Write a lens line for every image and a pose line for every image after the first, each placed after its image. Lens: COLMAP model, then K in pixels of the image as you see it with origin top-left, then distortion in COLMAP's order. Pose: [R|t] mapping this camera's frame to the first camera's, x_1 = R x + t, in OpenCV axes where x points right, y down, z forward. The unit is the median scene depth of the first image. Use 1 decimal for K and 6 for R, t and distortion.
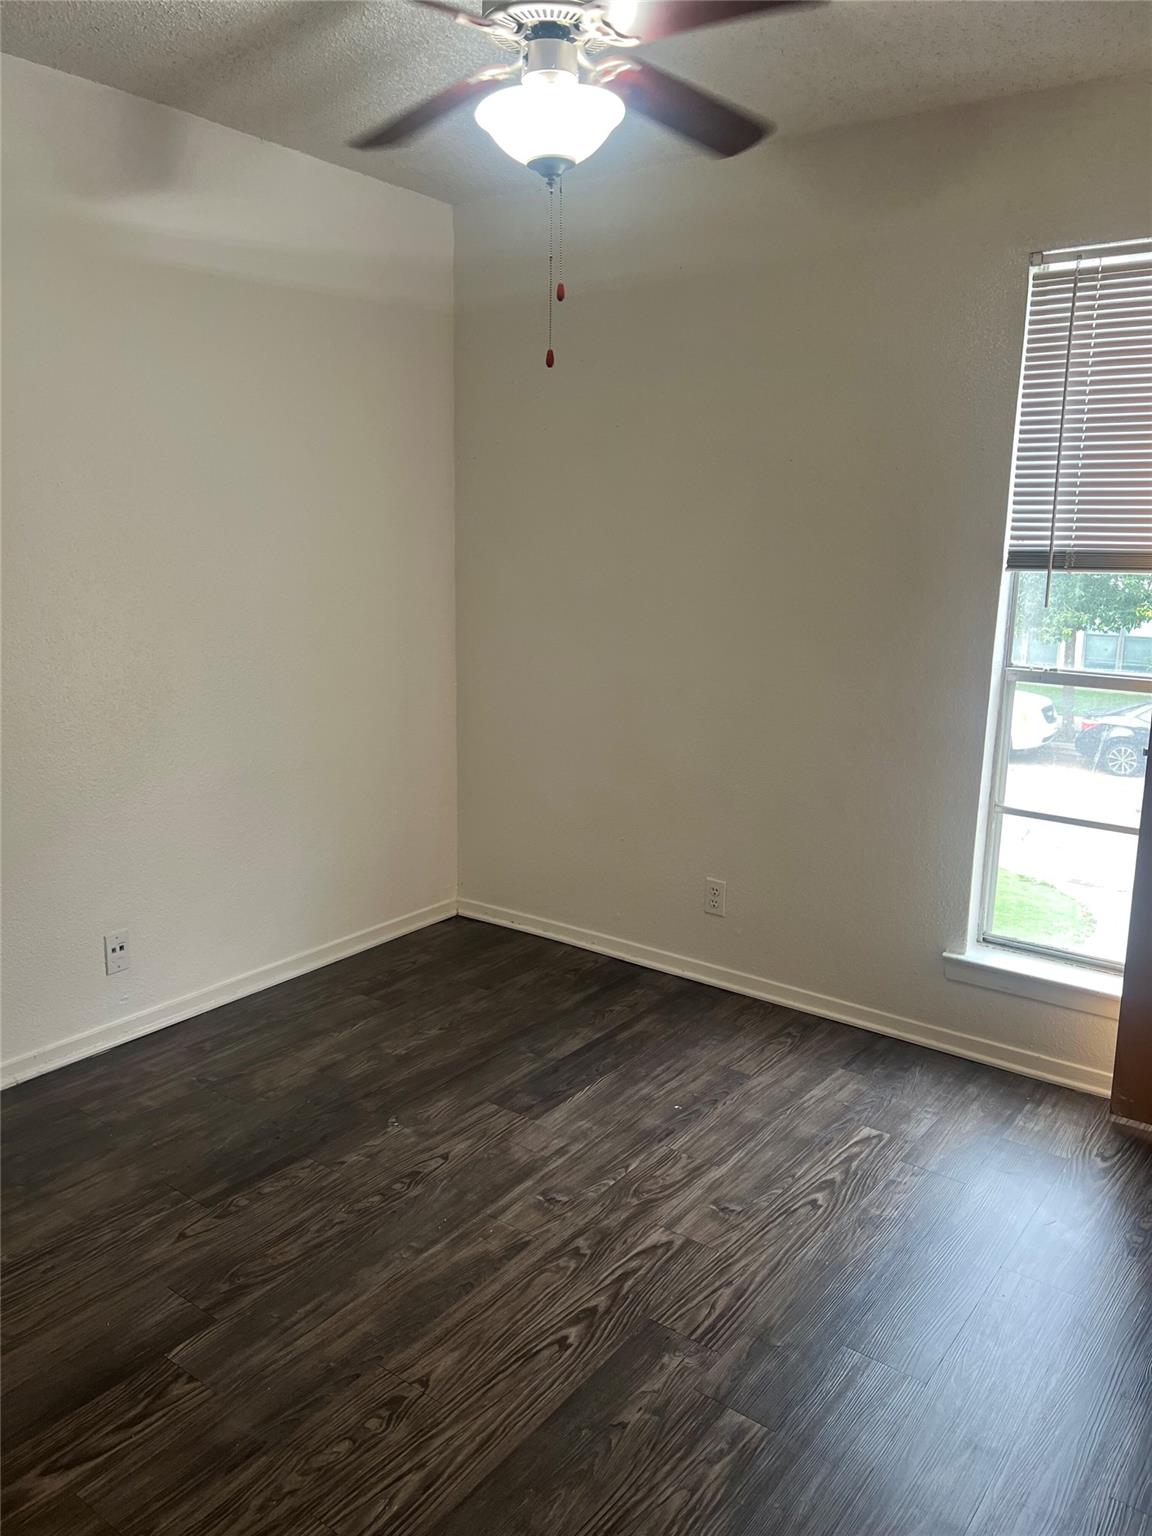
lens RADIAL K [[1166.1, 0, 569.1], [0, 1166.1, 763.6], [0, 0, 1]] dist [-0.002088, 0.001832]
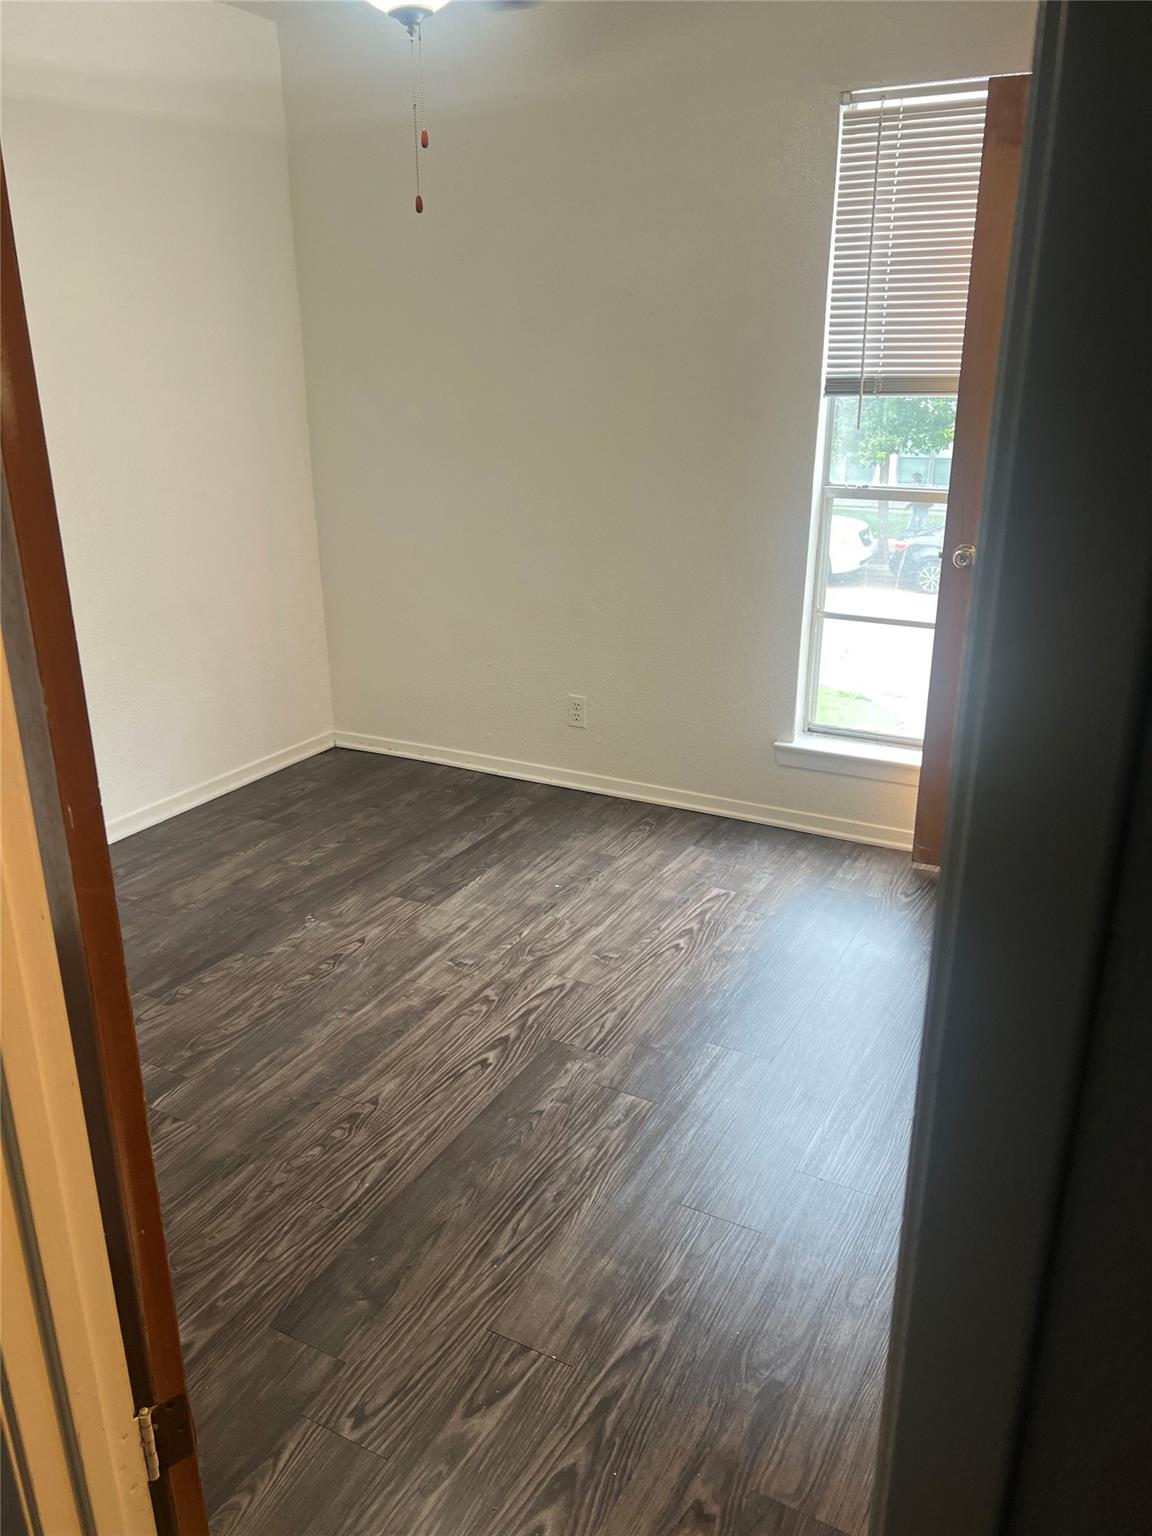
lens RADIAL K [[1164.0, 0, 576.8], [0, 1164.0, 782.8], [0, 0, 1]] dist [0.067630, -0.073613]
pose [[0.987676, -0.069612, 0.140179, -0.045769], [0.048201, 0.987400, 0.150722, 0.019796], [-0.148905, -0.142108, 0.978587, -0.130353]]
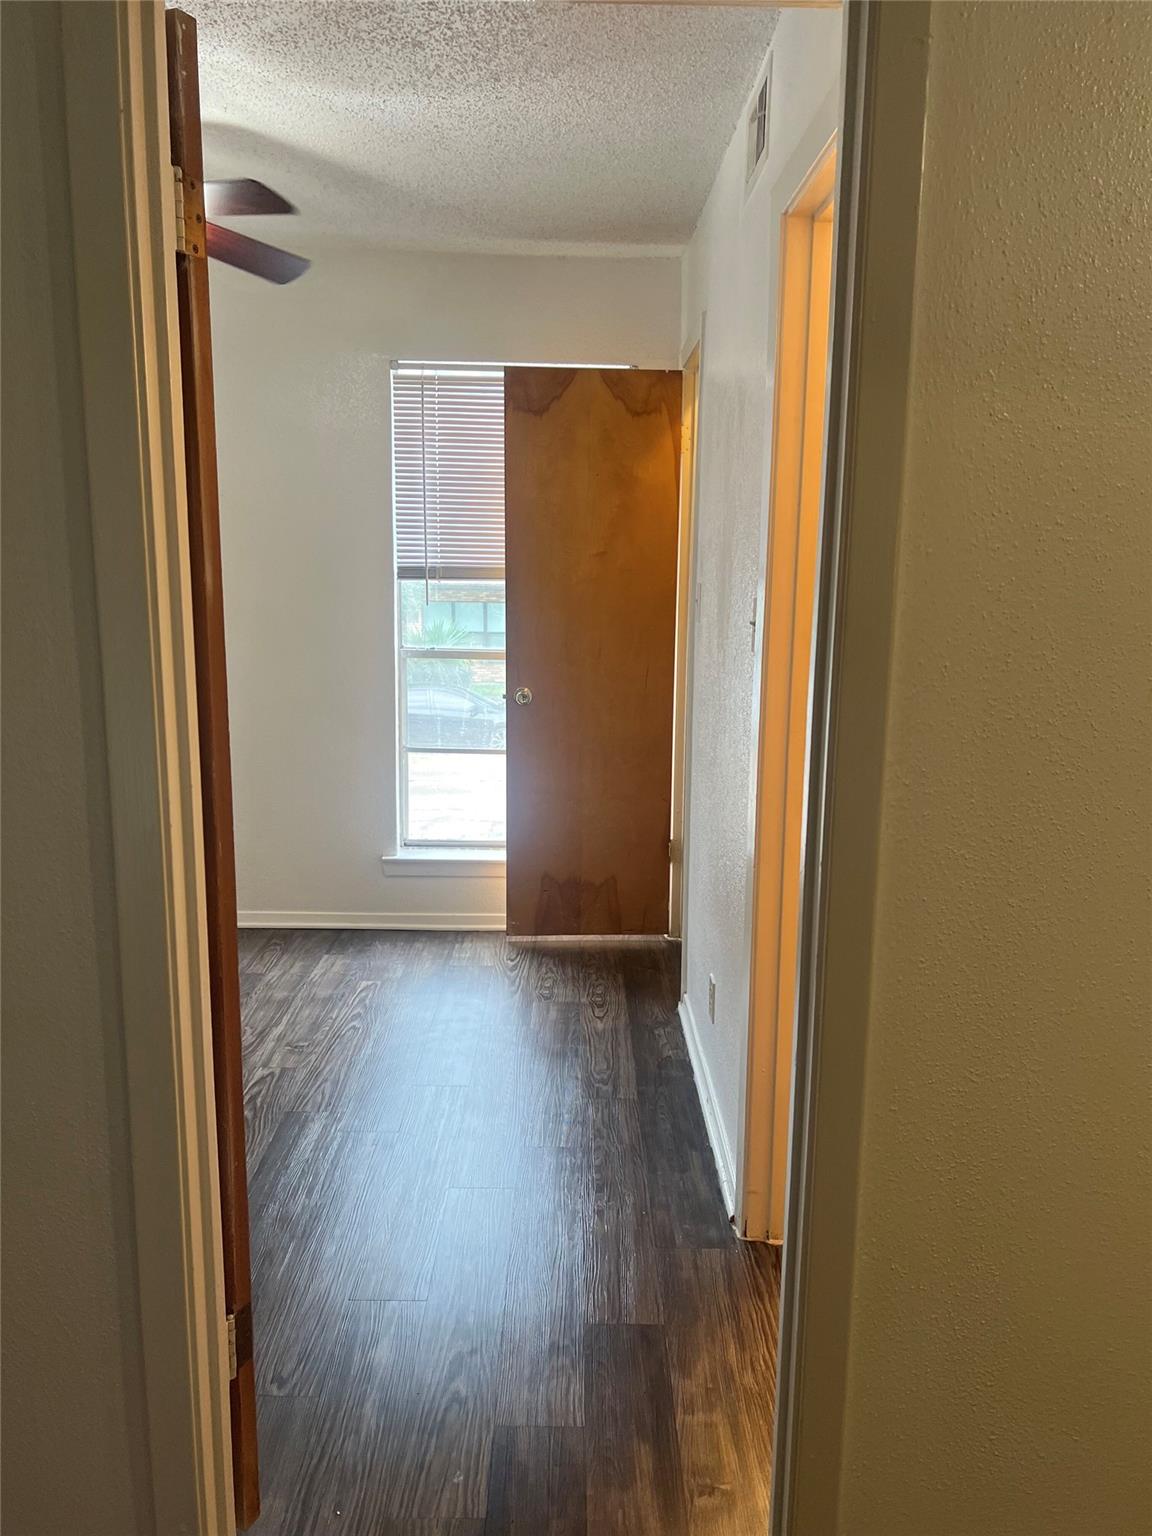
lens RADIAL K [[1164.0, 0, 576.8], [0, 1164.0, 782.8], [0, 0, 1]] dist [0.067630, -0.073613]
pose [[0.798010, -0.127533, 0.588995, -0.340165], [0.122452, 0.991277, 0.048731, 0.039968], [-0.590073, 0.033236, 0.806666, -0.293696]]
